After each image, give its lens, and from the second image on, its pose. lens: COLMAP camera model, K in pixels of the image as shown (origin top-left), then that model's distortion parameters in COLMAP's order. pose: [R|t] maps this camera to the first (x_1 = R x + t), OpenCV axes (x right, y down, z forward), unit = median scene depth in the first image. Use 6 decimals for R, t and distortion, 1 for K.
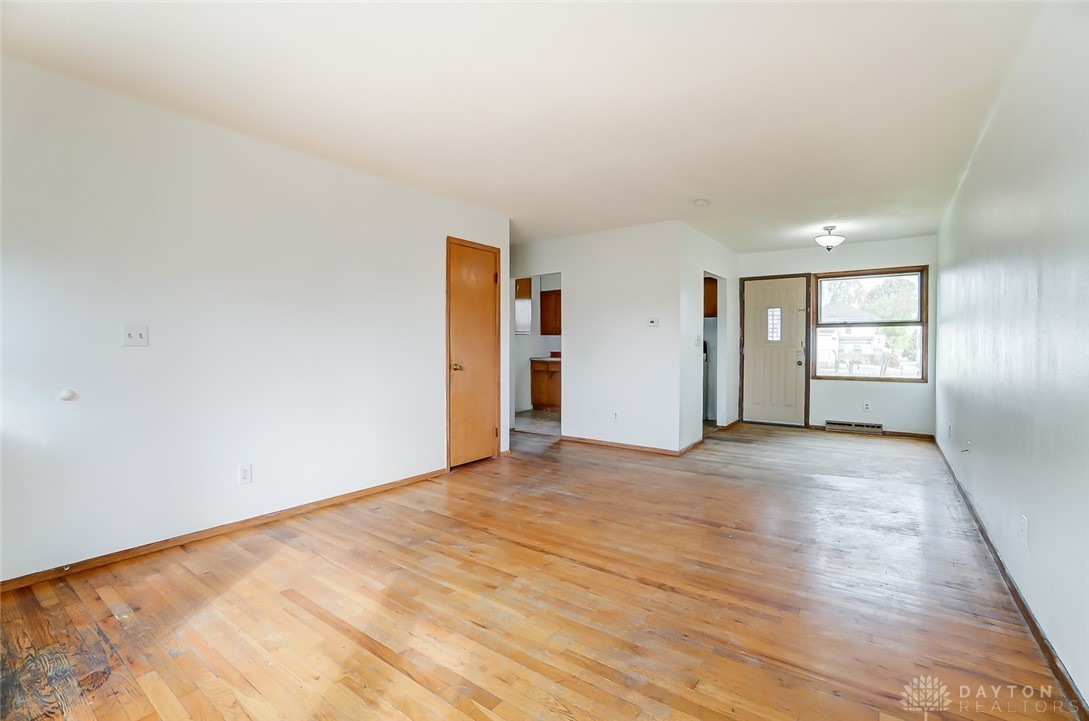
lens RADIAL K [[483.8, 0, 538.9], [0, 483.8, 354.0], [0, 0, 1]] dist [-0.064975, 0.021592]
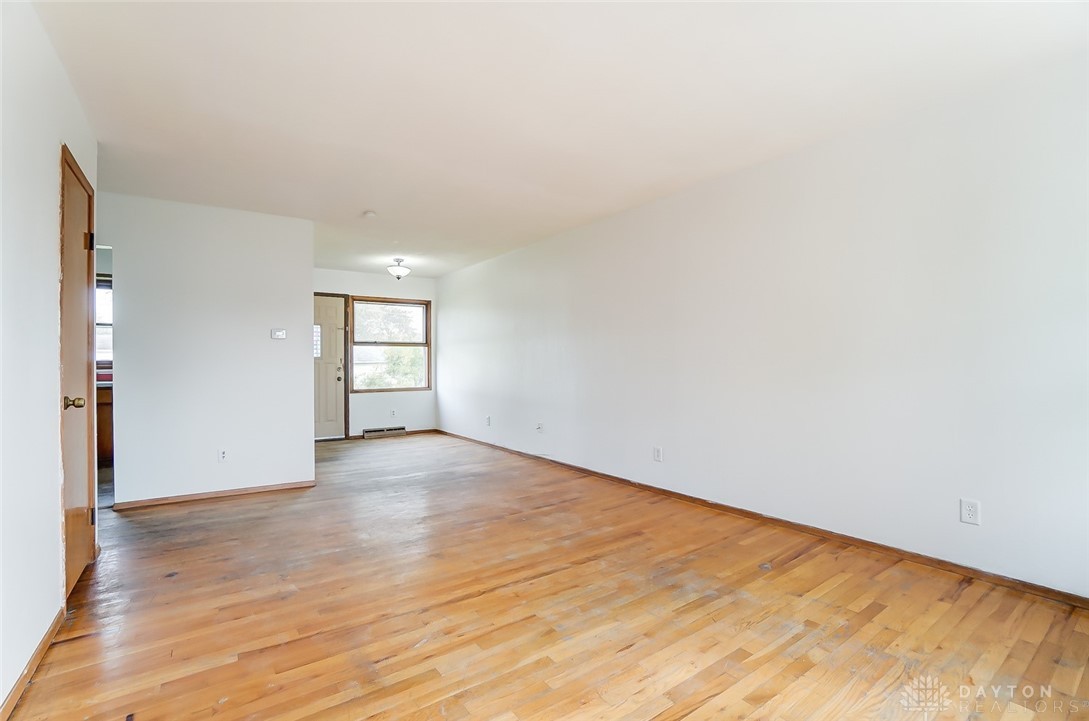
lens RADIAL K [[483.8, 0, 538.9], [0, 483.8, 354.0], [0, 0, 1]] dist [-0.064975, 0.021592]
pose [[0.325475, 0.013392, 0.945456, -0.388667], [0.023174, 0.999486, -0.022135, -0.002193], [-0.945267, 0.029114, 0.324997, 0.297425]]
